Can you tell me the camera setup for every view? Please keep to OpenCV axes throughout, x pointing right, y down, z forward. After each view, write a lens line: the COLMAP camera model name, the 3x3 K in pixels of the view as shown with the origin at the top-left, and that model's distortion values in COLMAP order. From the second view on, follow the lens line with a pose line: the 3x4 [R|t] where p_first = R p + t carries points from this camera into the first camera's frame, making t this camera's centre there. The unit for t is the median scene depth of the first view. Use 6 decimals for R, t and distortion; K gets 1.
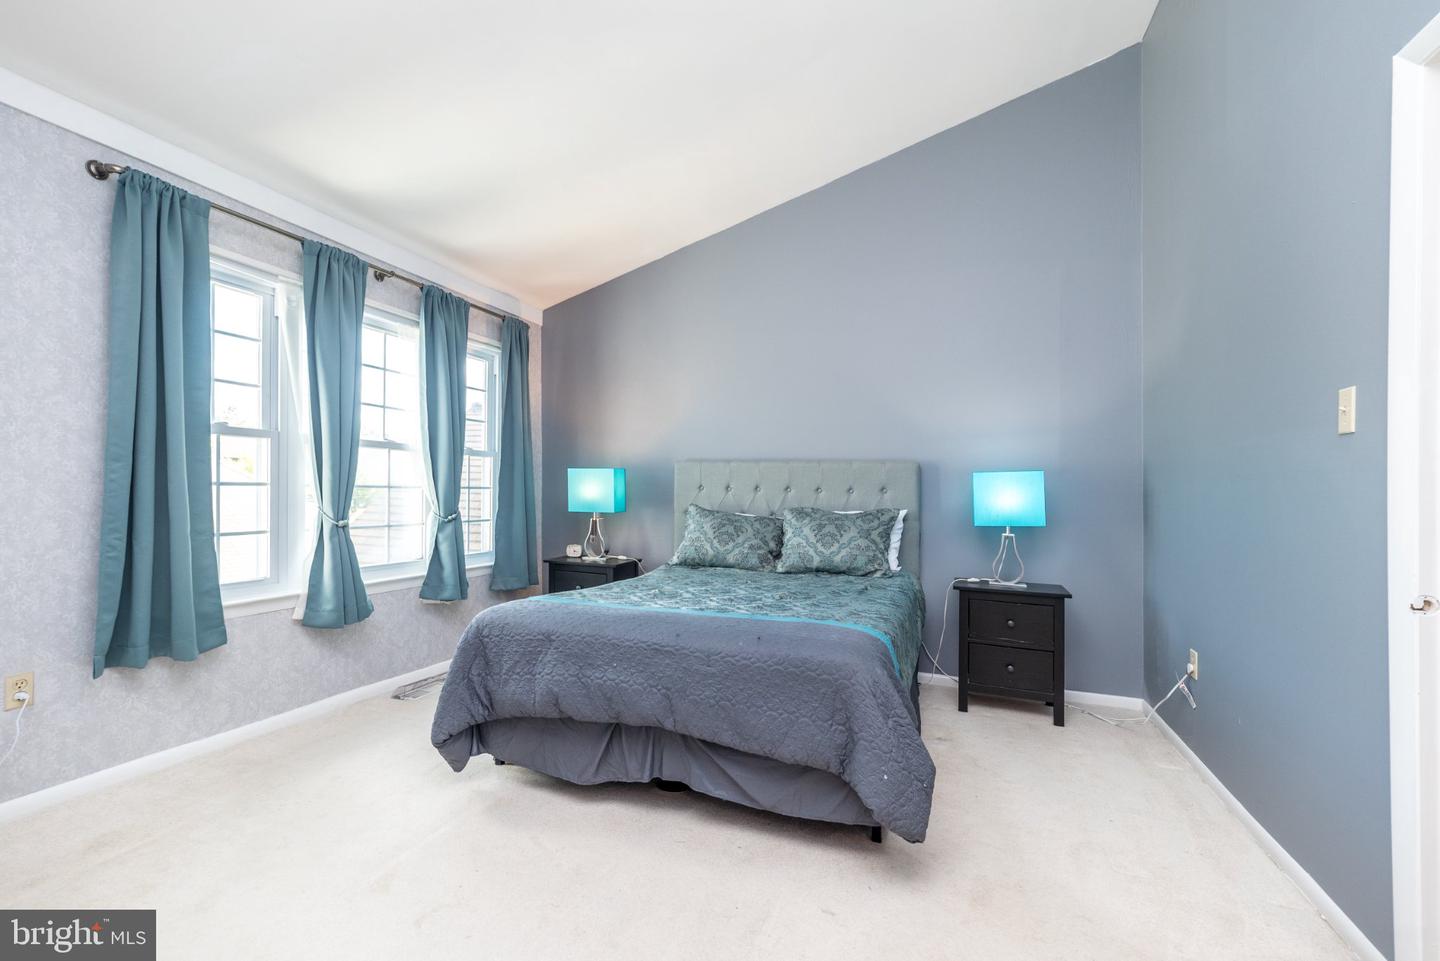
lens RADIAL K [[625.5, 0, 715.0], [0, 625.5, 492.6], [0, 0, 1]] dist [0.004915, 0.001978]
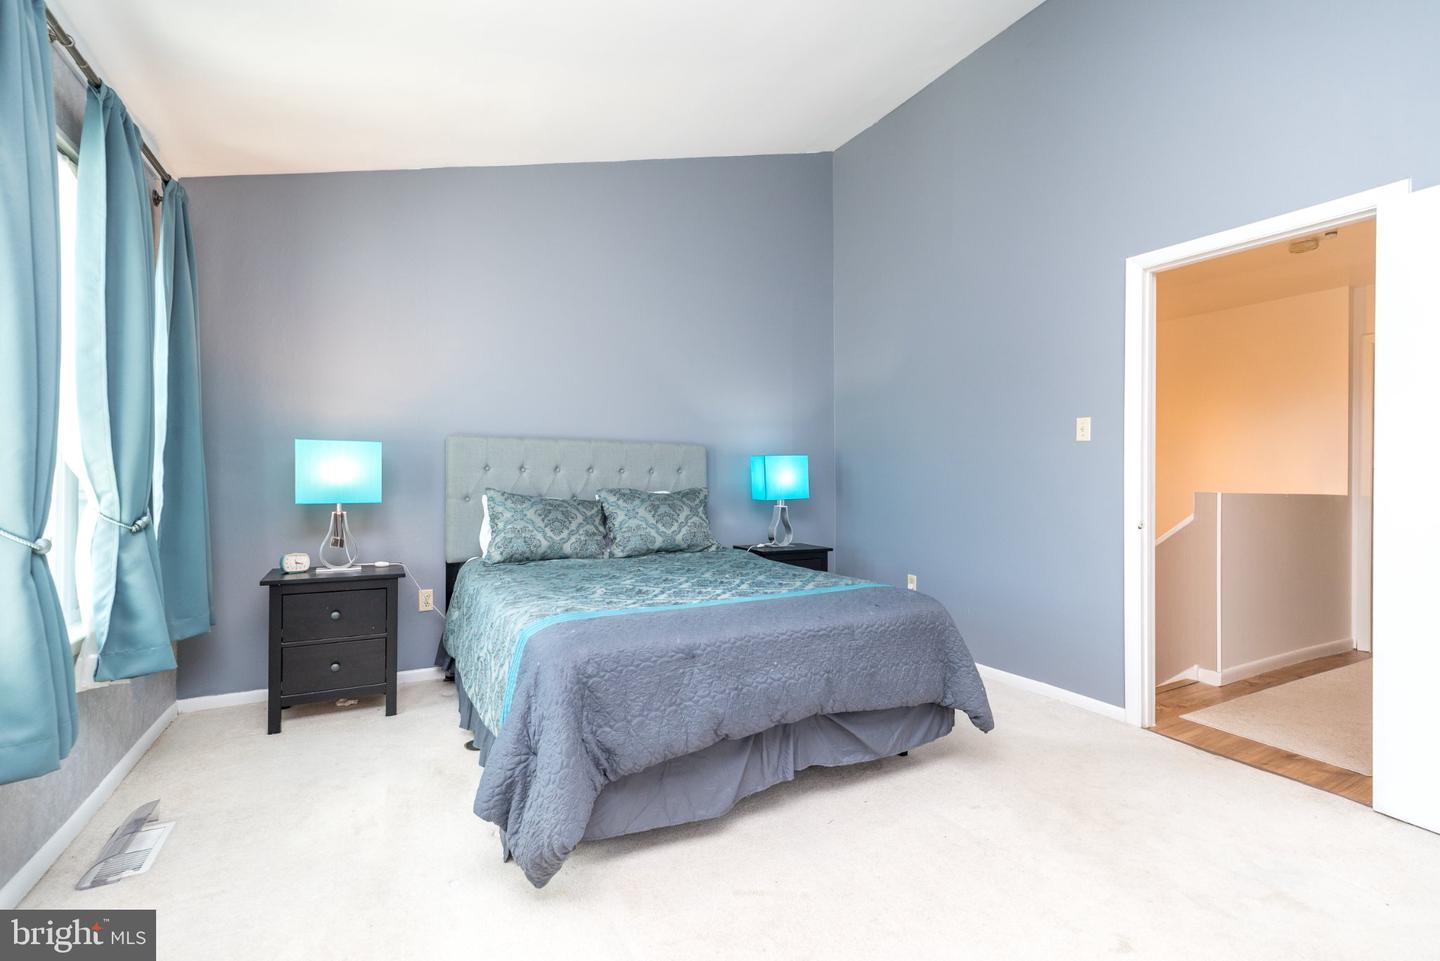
lens RADIAL K [[625.5, 0, 715.6], [0, 625.5, 470.0], [0, 0, 1]] dist [0.004915, 0.001978]
pose [[0.653752, -0.001135, 0.756708, -0.511182], [0.002979, 0.999995, -0.001074, -0.003884], [-0.756703, 0.002957, 0.653753, 0.261326]]
